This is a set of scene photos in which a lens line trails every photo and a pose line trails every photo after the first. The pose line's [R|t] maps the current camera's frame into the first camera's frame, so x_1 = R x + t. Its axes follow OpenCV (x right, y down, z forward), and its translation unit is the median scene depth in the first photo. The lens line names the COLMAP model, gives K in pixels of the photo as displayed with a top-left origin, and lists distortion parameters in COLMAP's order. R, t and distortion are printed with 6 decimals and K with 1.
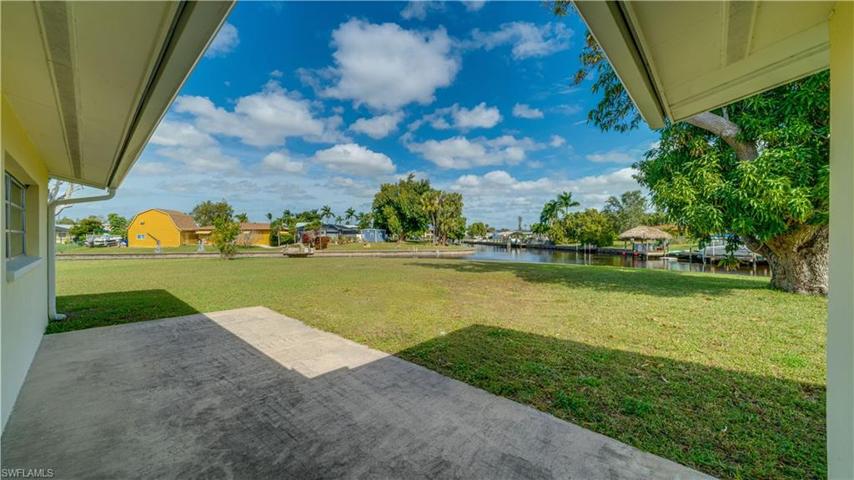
lens RADIAL K [[315.7, 0, 427.0], [0, 315.7, 240.0], [0, 0, 1]] dist [0.001106, 0.000045]
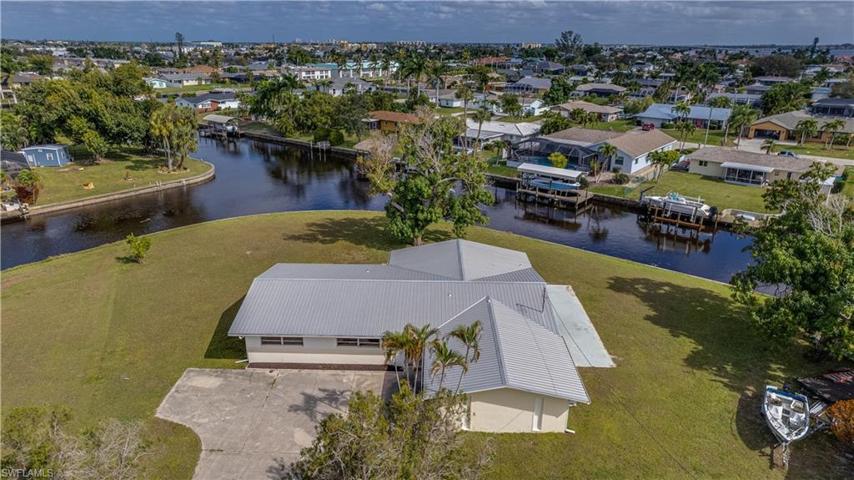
lens RADIAL K [[552.9, 0, 427.0], [0, 552.9, 240.0], [0, 0, 1]] dist [0.000467, 0.005872]
pose [[0.748872, -0.214456, 0.627056, -0.335539], [-0.008567, 0.942982, 0.332735, -0.240182], [-0.662659, -0.254548, 0.704336, -0.432748]]
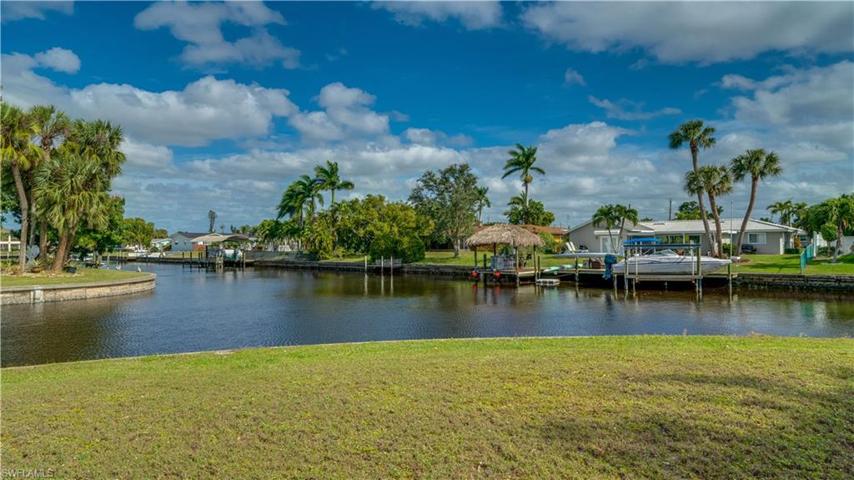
lens RADIAL K [[500.5, 0, 410.4], [0, 500.5, 242.0], [0, 0, 1]] dist [-0.002581, -0.000507]
pose [[0.772967, -0.001465, 0.634445, 0.002348], [0.013638, 0.999805, -0.014306, -0.001260], [-0.634300, 0.019710, 0.772836, 0.277608]]
